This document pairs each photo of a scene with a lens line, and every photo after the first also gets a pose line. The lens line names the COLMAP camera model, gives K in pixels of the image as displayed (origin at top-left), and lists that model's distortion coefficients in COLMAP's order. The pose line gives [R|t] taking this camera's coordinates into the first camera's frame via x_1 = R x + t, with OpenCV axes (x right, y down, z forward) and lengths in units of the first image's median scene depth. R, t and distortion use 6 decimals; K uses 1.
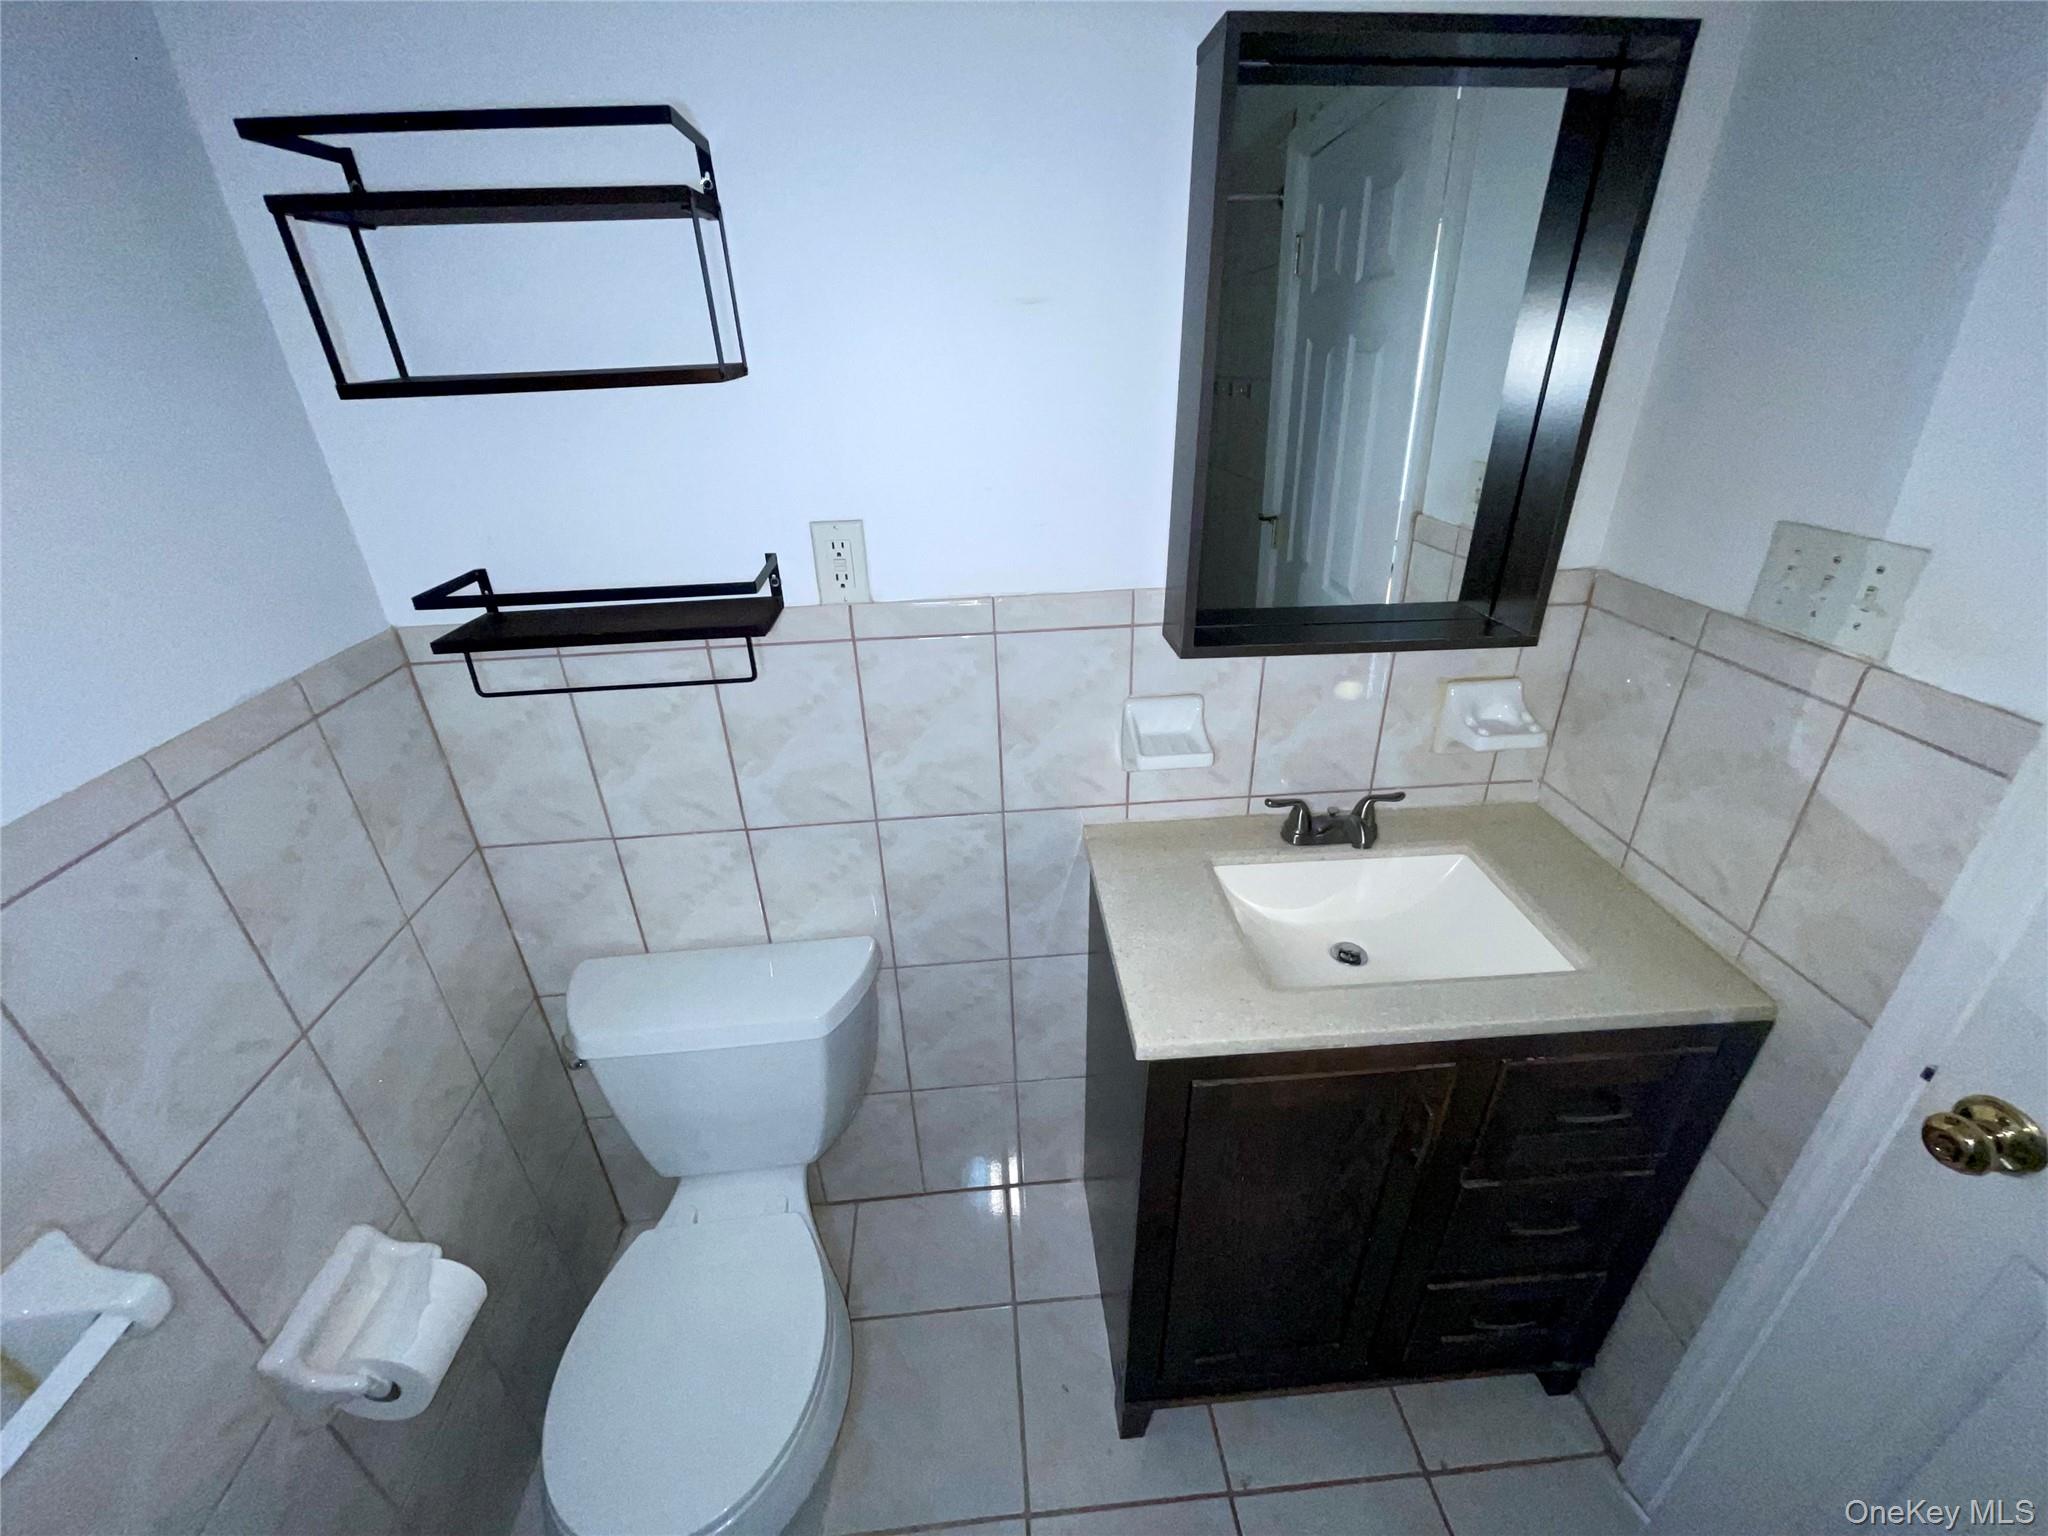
lens RADIAL K [[831.5, 0, 1025.7], [0, 831.5, 771.8], [0, 0, 1]] dist [0.004039, 0.001470]
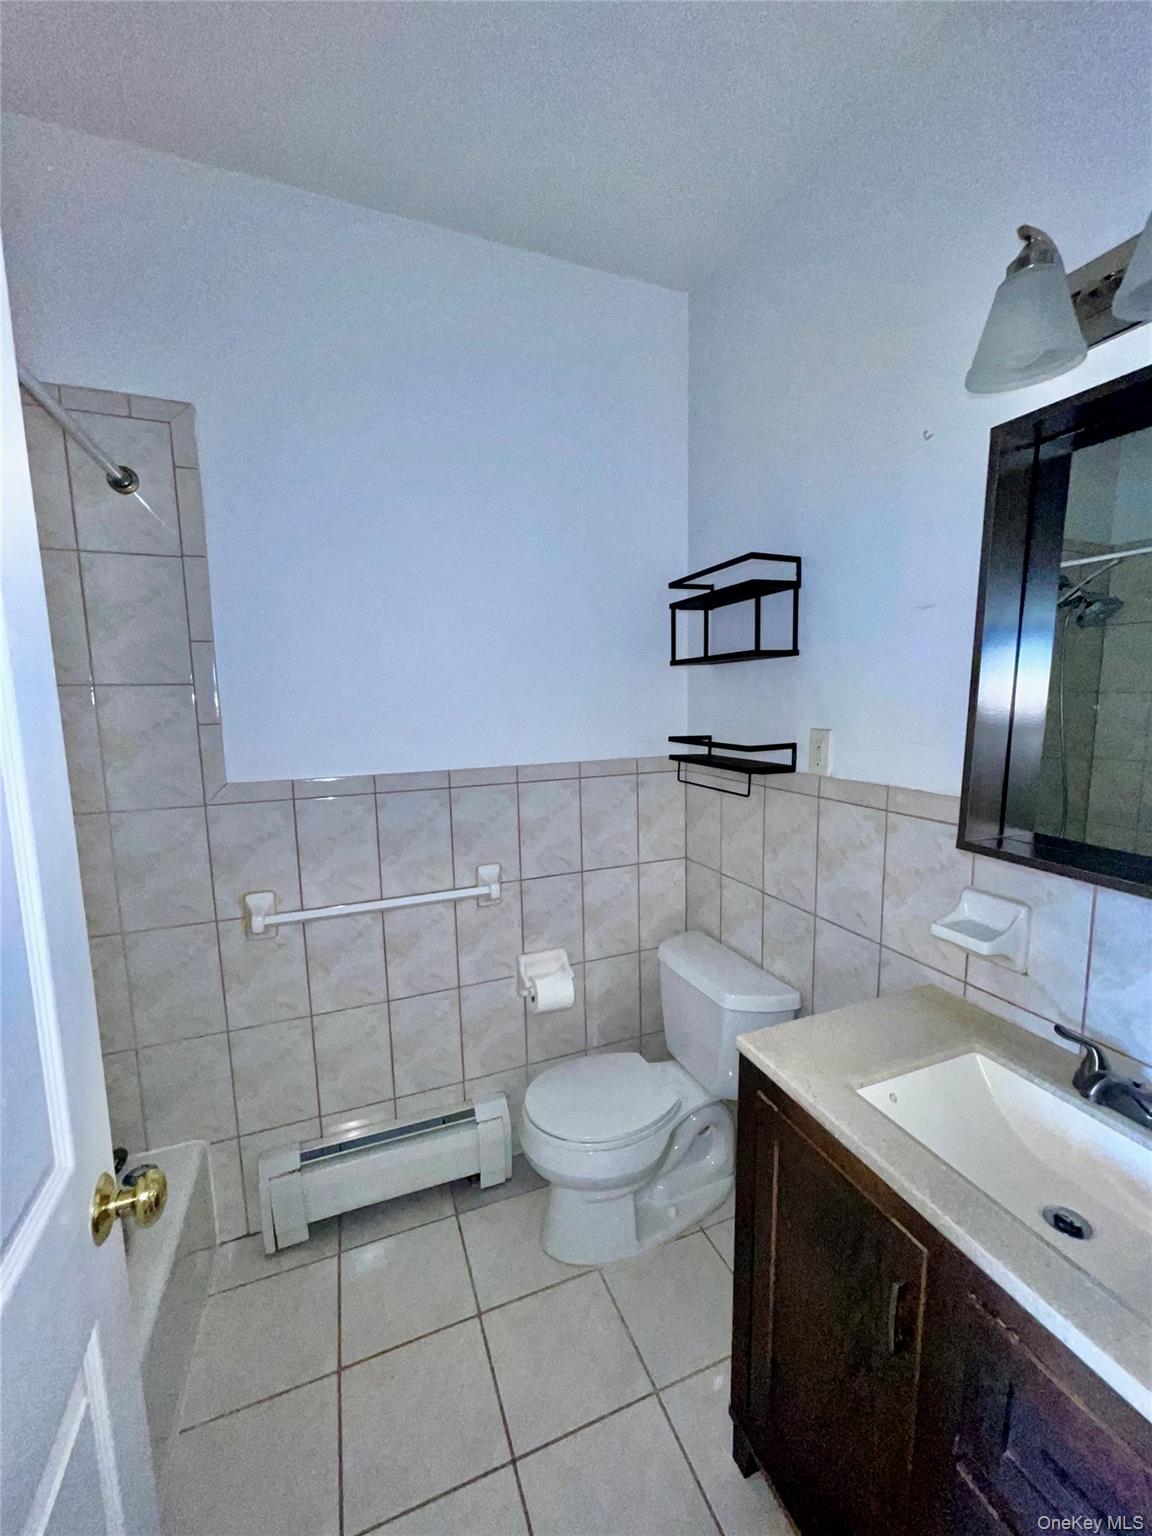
lens RADIAL K [[623.6, 0, 578.3], [0, 623.6, 770.4], [0, 0, 1]] dist [0.004039, 0.001470]
pose [[0.311825, 0.152891, -0.937758, 0.826898], [-0.422654, 0.906262, 0.007214, -0.009040], [0.850957, 0.394098, 0.347215, 0.114615]]
